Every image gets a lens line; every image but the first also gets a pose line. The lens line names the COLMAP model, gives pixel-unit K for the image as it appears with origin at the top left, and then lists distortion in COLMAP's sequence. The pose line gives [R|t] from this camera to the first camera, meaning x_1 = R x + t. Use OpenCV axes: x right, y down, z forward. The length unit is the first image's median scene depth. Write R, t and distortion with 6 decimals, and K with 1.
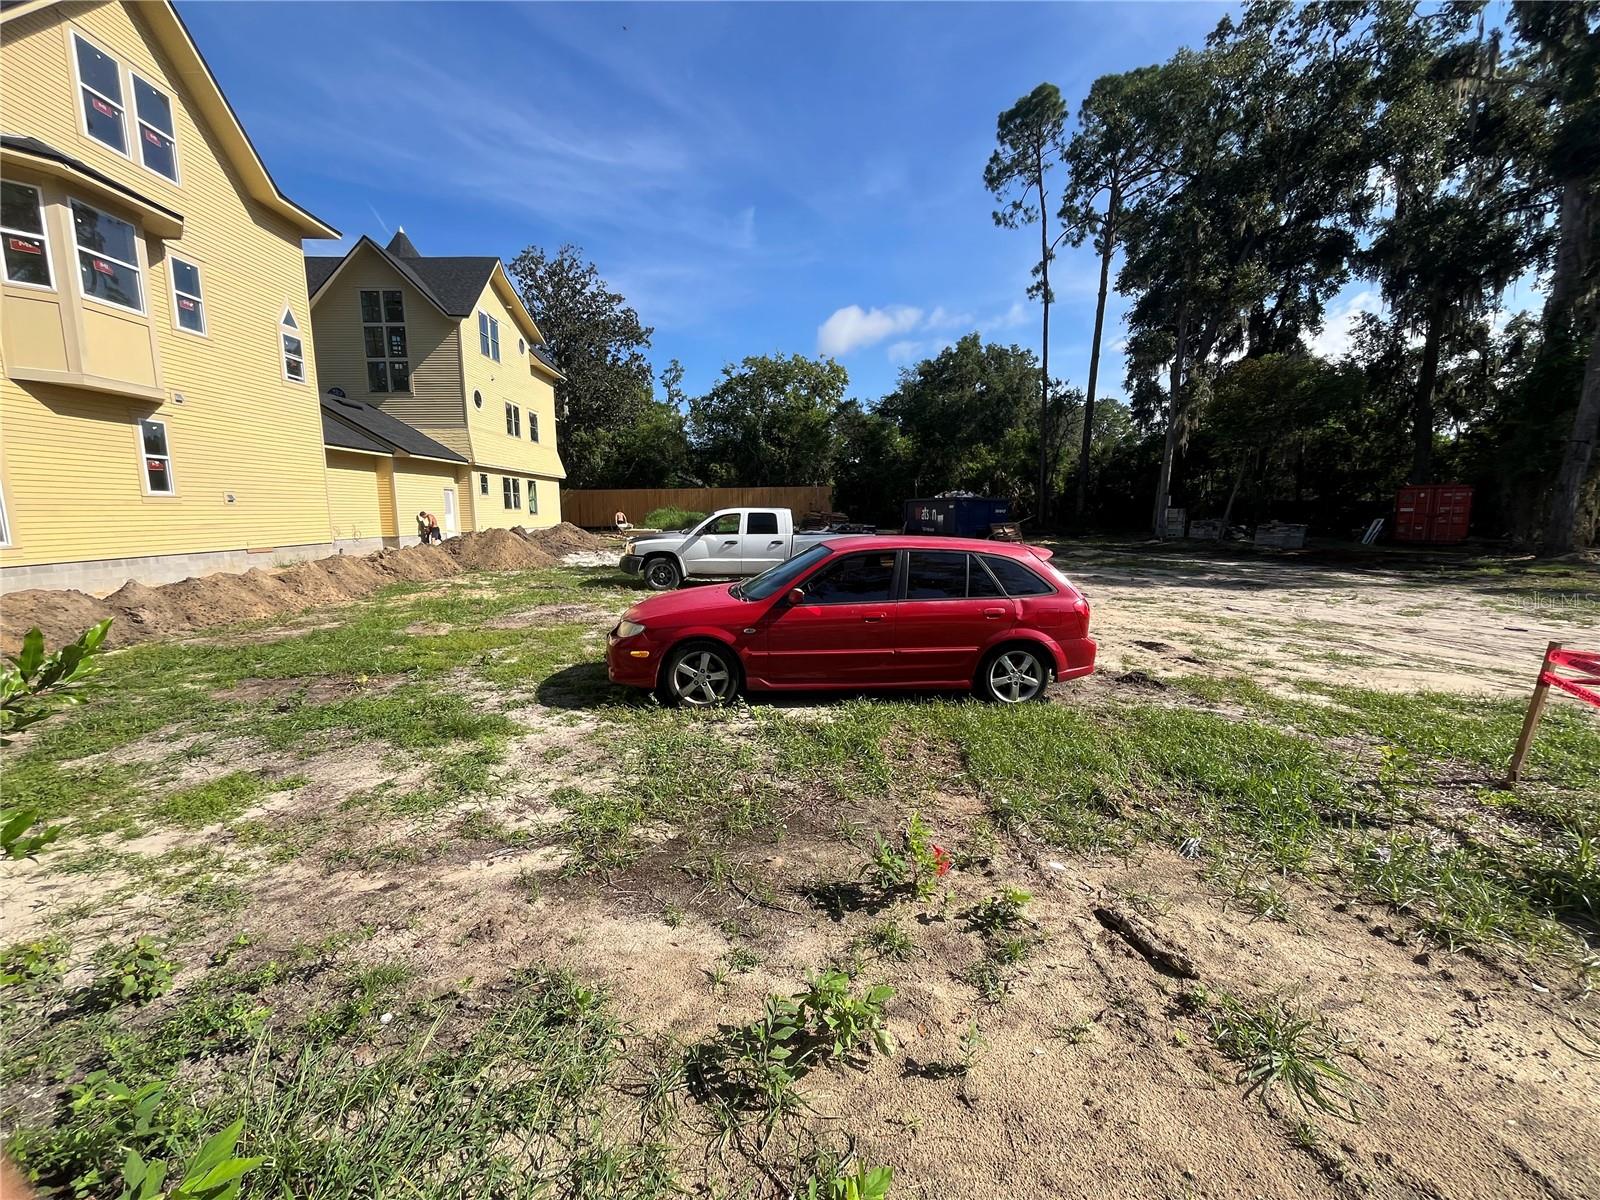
lens RADIAL K [[652.7, 0, 798.4], [0, 652.7, 598.5], [0, 0, 1]] dist [-0.003205, 0.000471]
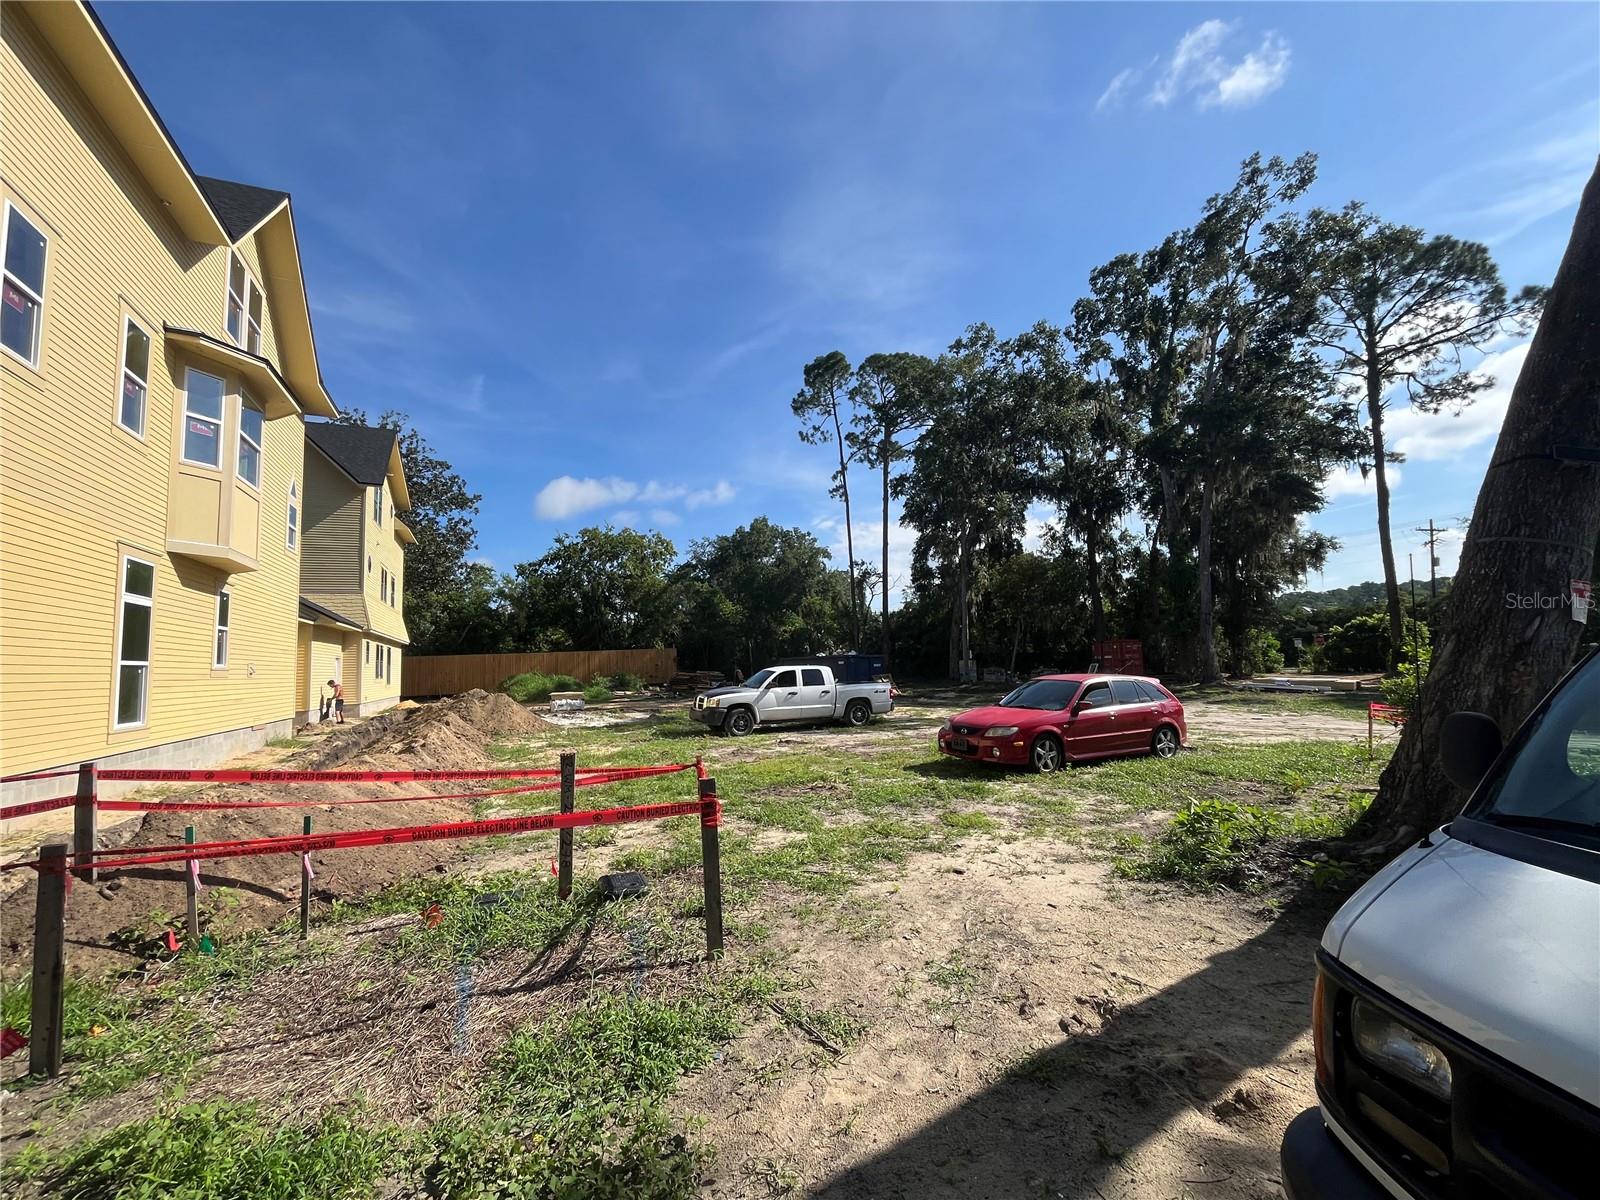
lens RADIAL K [[652.7, 0, 798.4], [0, 652.7, 598.5], [0, 0, 1]] dist [-0.003205, 0.000471]
pose [[0.923442, 0.012014, 0.383549, -0.268808], [0.080953, 0.970917, -0.225316, 0.009639], [-0.375101, 0.239116, 0.895613, -0.079581]]
